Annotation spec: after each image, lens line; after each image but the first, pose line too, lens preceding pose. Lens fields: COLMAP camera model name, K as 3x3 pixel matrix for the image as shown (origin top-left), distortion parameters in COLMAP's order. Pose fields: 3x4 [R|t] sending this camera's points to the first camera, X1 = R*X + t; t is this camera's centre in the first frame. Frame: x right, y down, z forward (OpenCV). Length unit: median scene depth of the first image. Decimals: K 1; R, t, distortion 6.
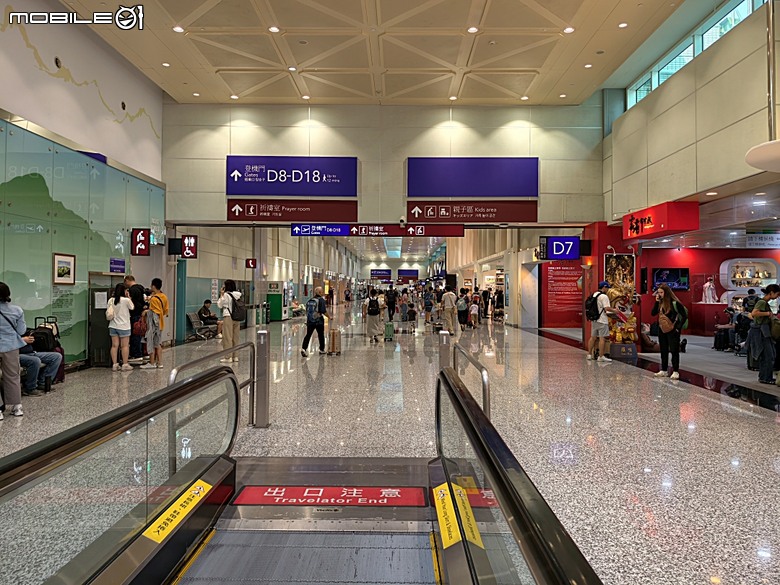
lens RADIAL K [[555.5, 0, 389.9], [0, 555.5, 288.9], [0, 0, 1]] dist [0.038689, -0.014075]
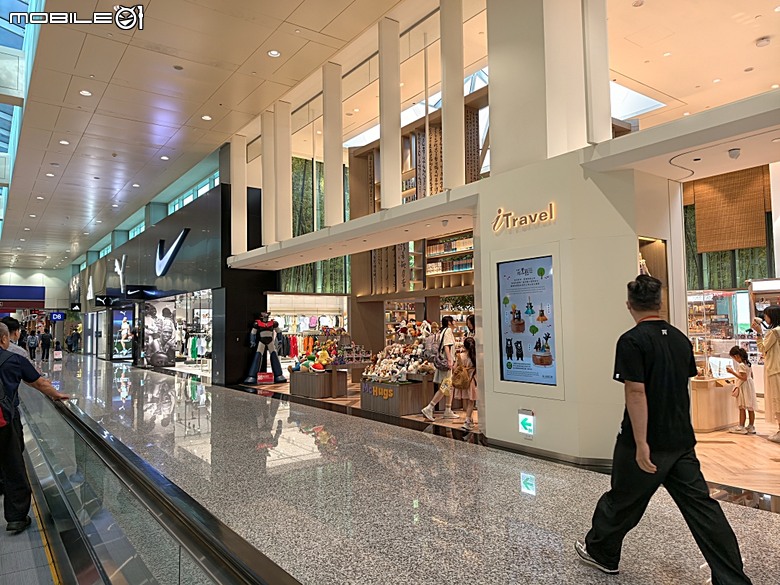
lens RADIAL K [[555.5, 0, 390.7], [0, 555.5, 294.0], [0, 0, 1]] dist [0.038689, -0.014075]
pose [[0.801995, 0.015651, 0.597126, -0.051835], [0.023908, 0.998015, -0.058269, 0.028036], [-0.596853, 0.061008, 0.800028, -2.309112]]
